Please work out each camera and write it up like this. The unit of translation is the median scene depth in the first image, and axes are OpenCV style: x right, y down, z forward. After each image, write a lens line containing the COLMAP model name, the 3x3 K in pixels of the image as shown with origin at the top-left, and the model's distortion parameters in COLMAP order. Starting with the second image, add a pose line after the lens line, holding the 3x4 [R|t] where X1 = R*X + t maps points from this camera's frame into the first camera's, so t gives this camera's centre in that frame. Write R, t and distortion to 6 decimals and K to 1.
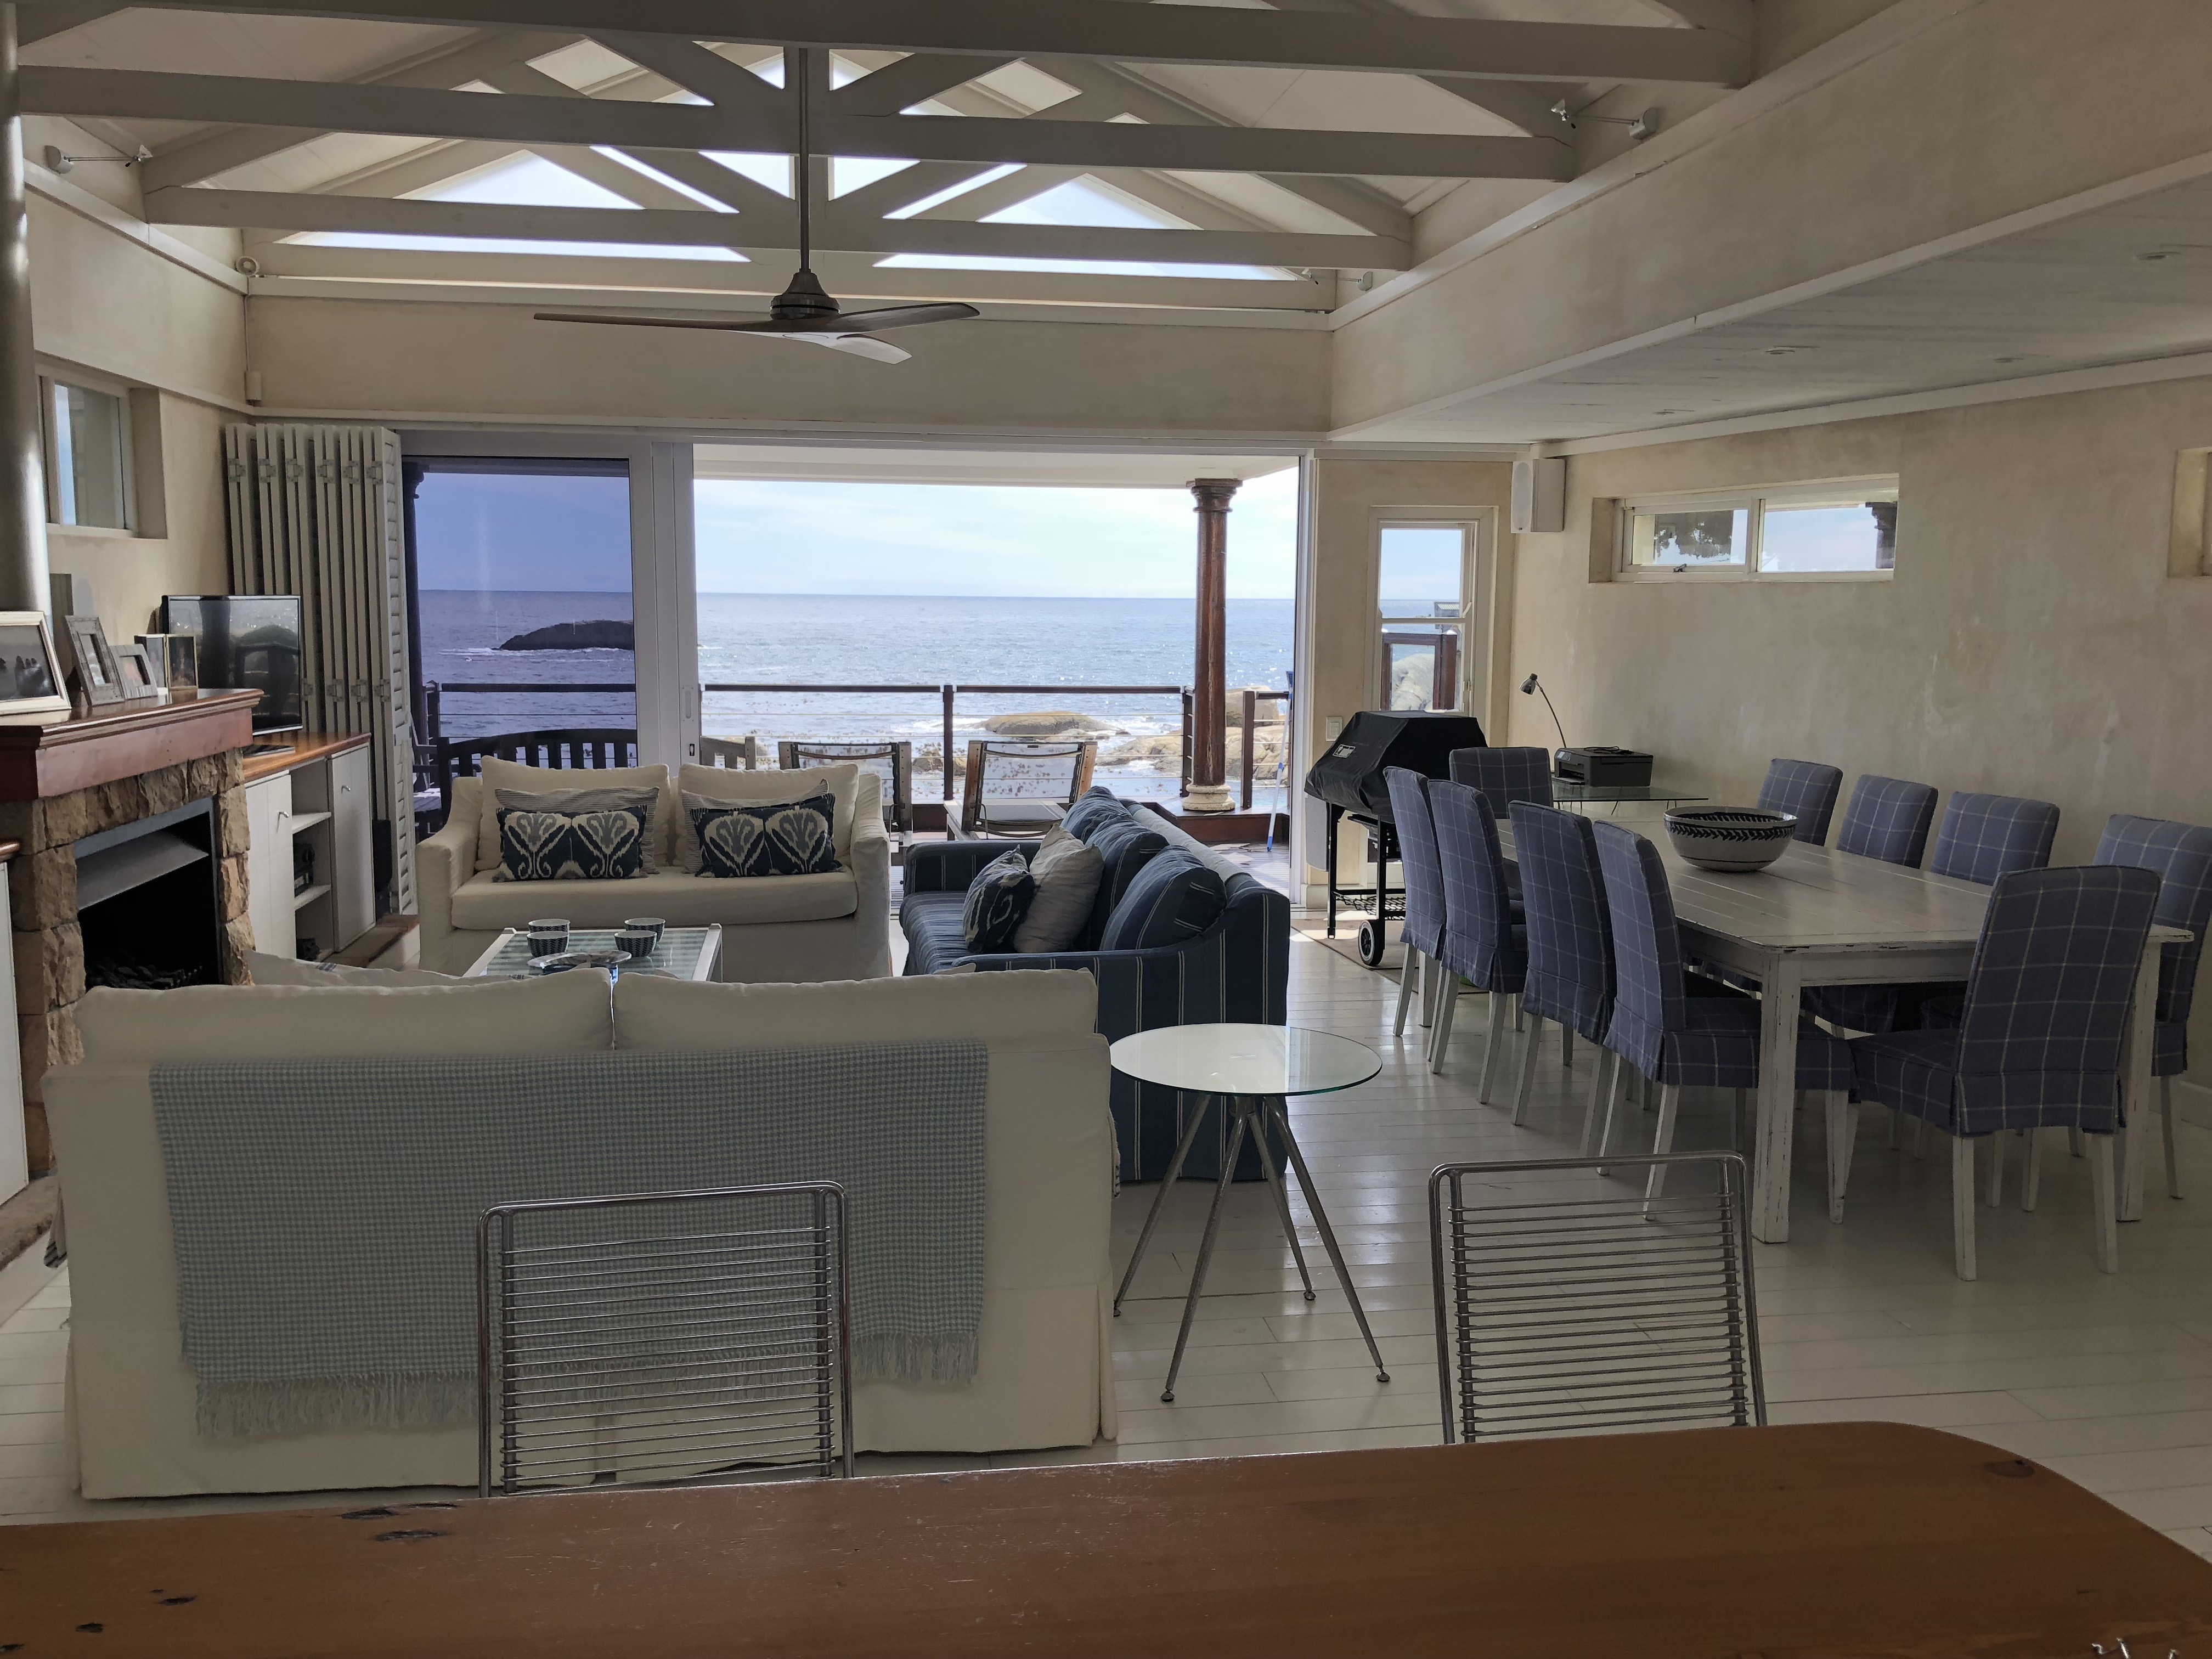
lens RADIAL K [[1801.2, 0, 1101.2], [0, 1801.2, 818.0], [0, 0, 1]] dist [0.003972, 0.008231]
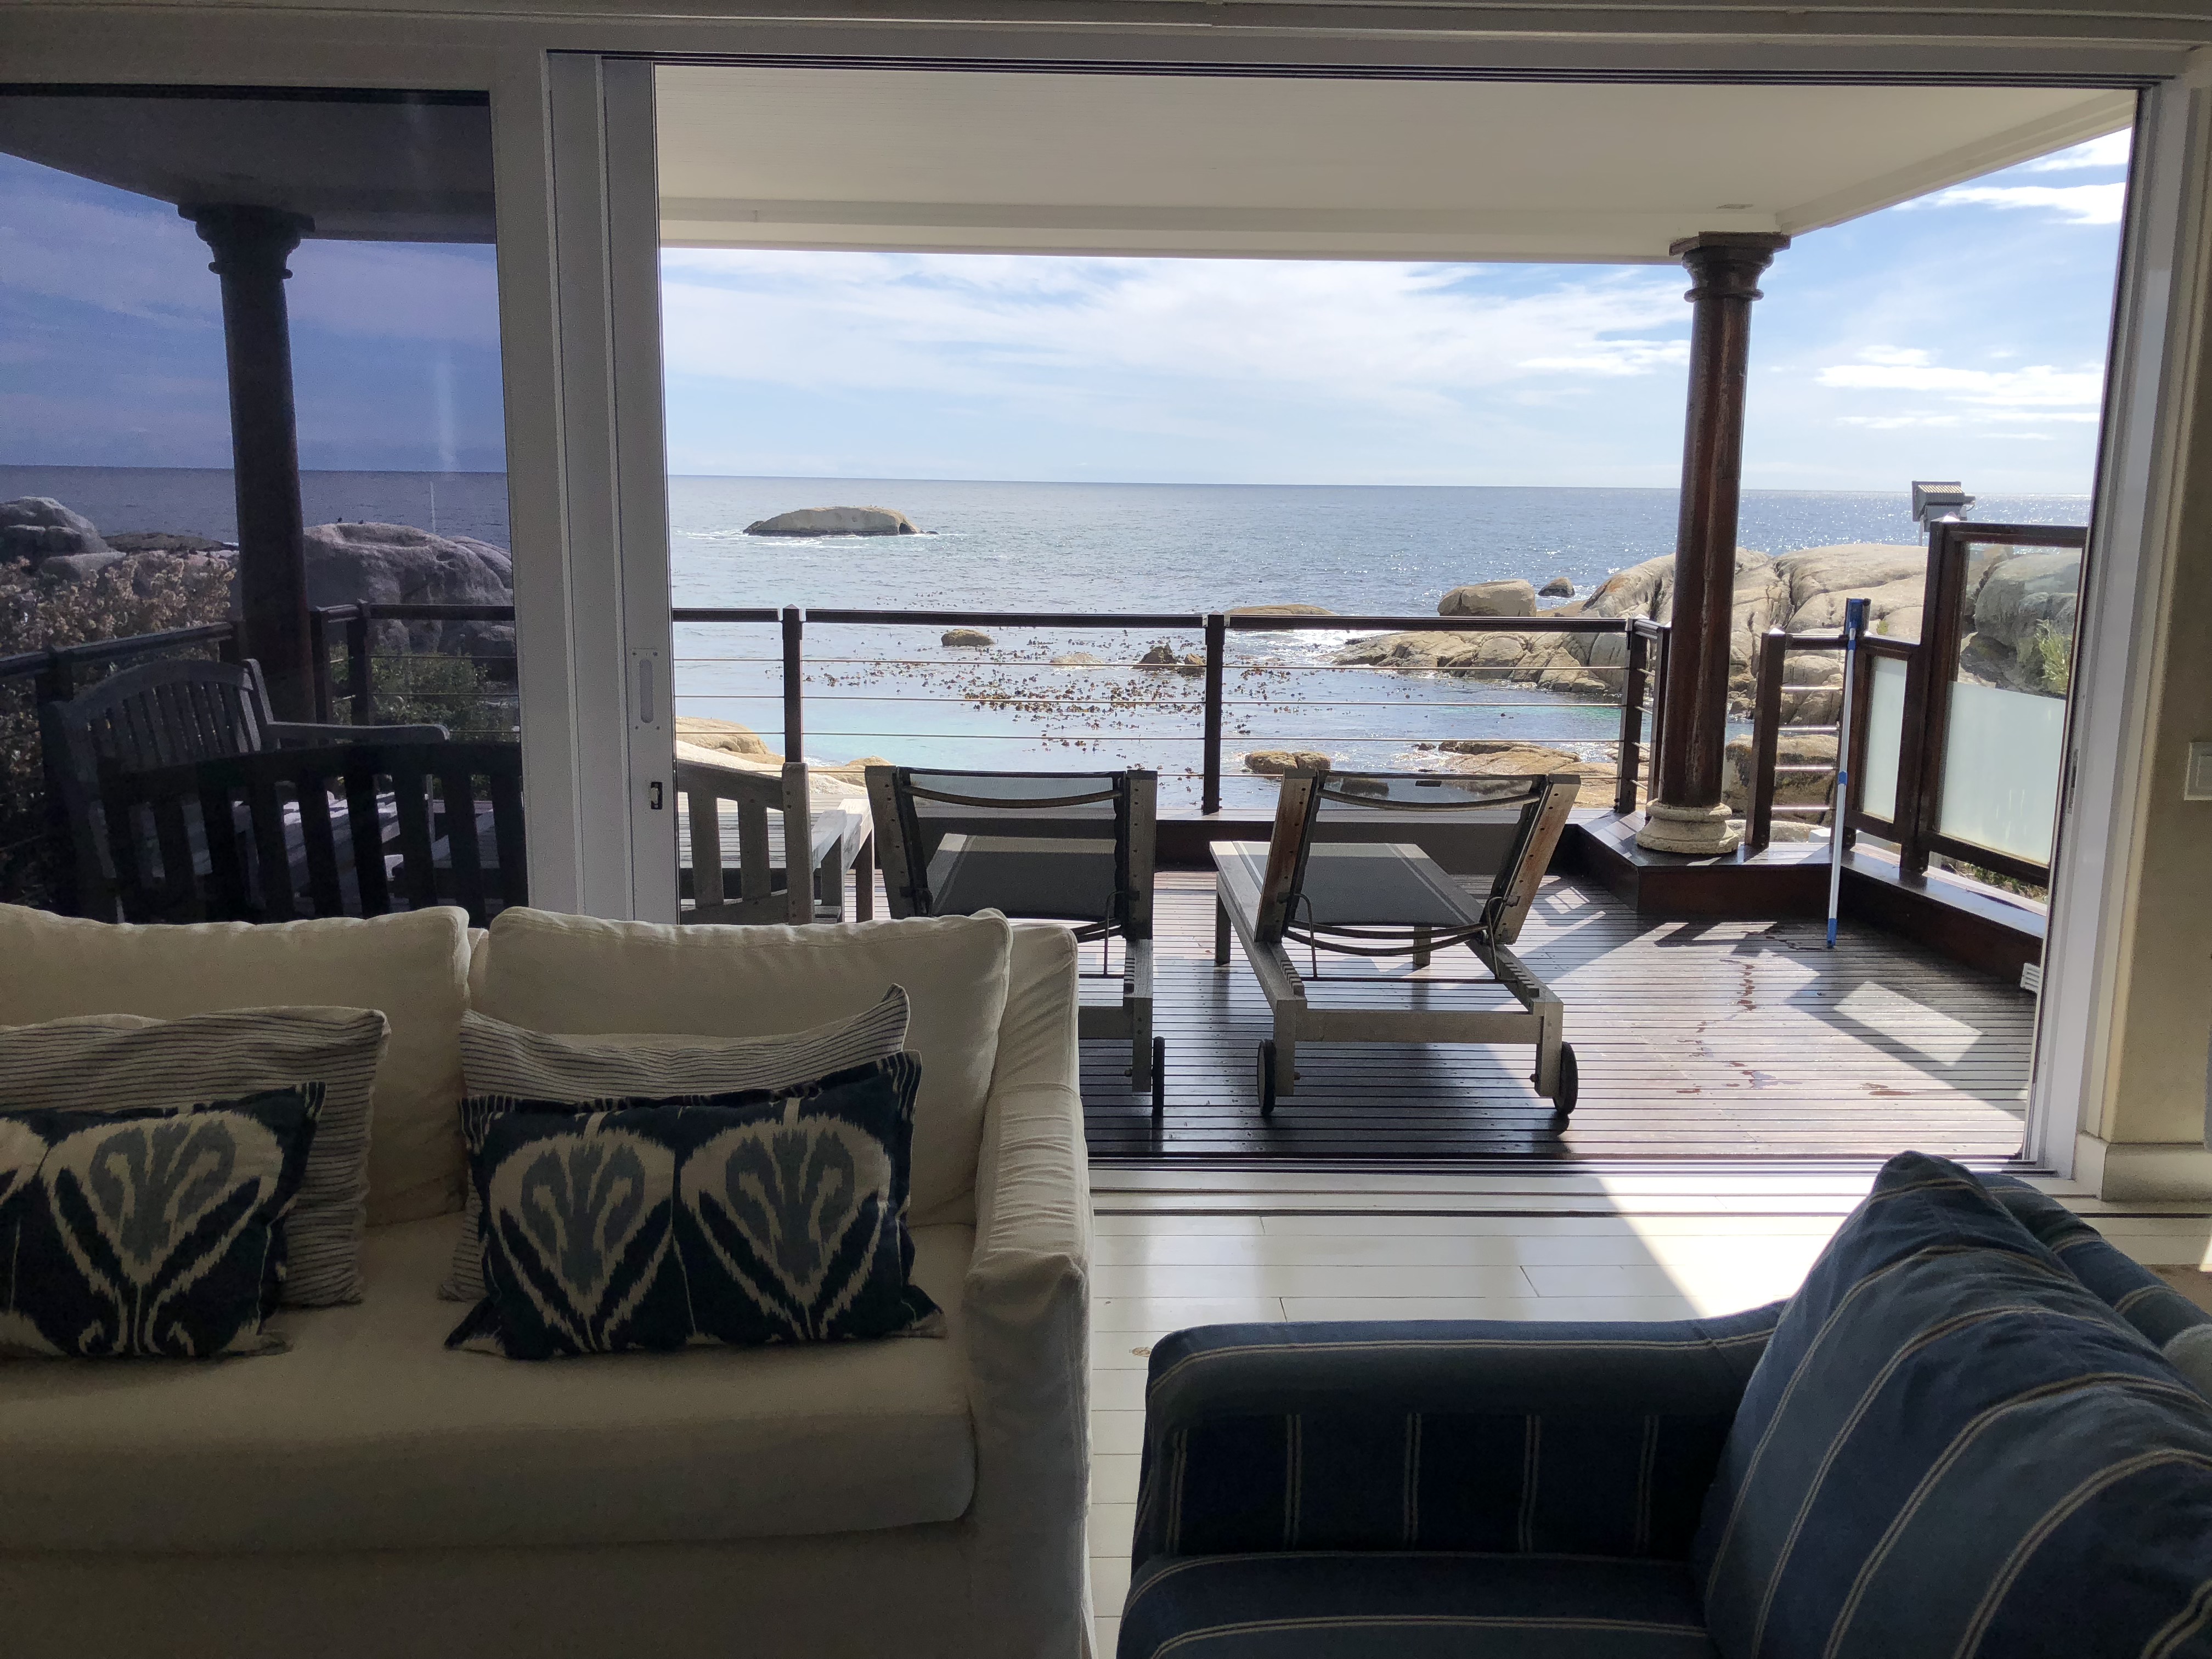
lens RADIAL K [[1801.2, 0, 1101.2], [0, 1801.2, 818.0], [0, 0, 1]] dist [0.003972, 0.008231]
pose [[0.991551, 0.025743, -0.127140, -0.079749], [-0.017939, 0.997906, 0.062150, -0.074912], [0.128473, -0.059344, 0.989936, 0.709640]]
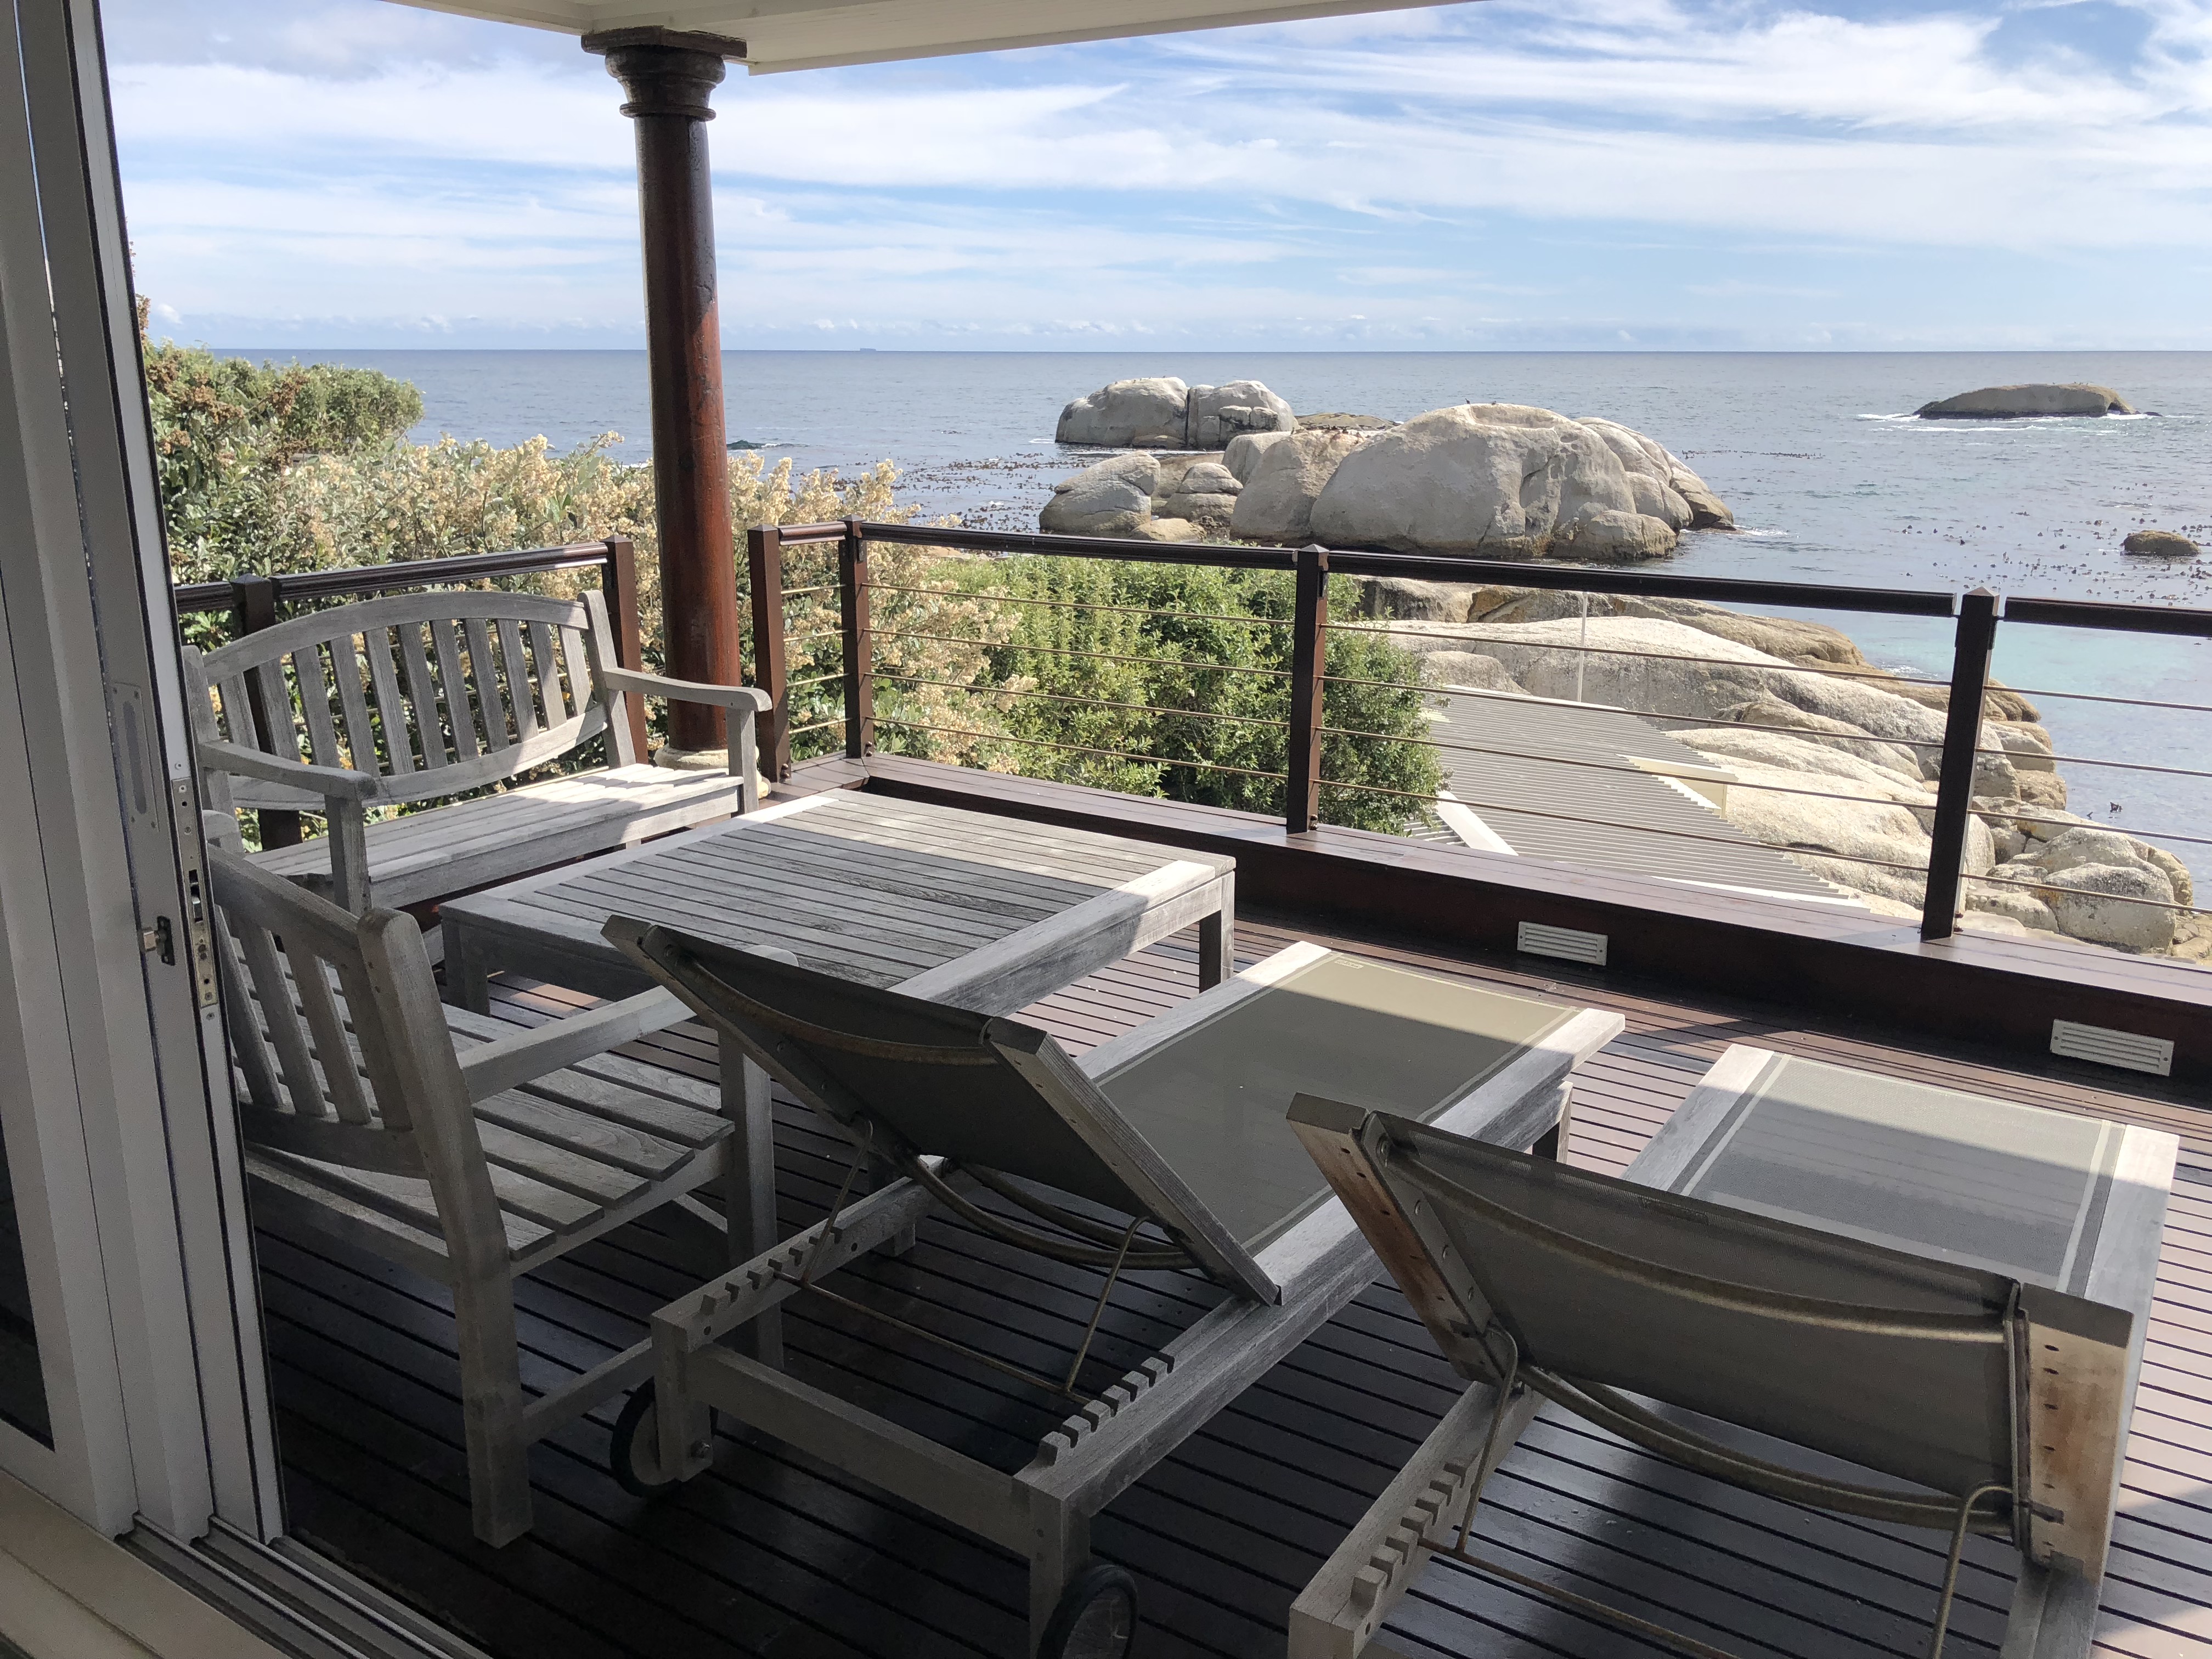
lens RADIAL K [[1801.2, 0, 1101.2], [0, 1801.2, 818.0], [0, 0, 1]] dist [0.003972, 0.008231]
pose [[0.736704, 0.157022, -0.657732, 0.031711], [-0.072751, 0.985425, 0.153767, -0.123920], [0.672291, -0.065430, 0.737390, 1.106315]]
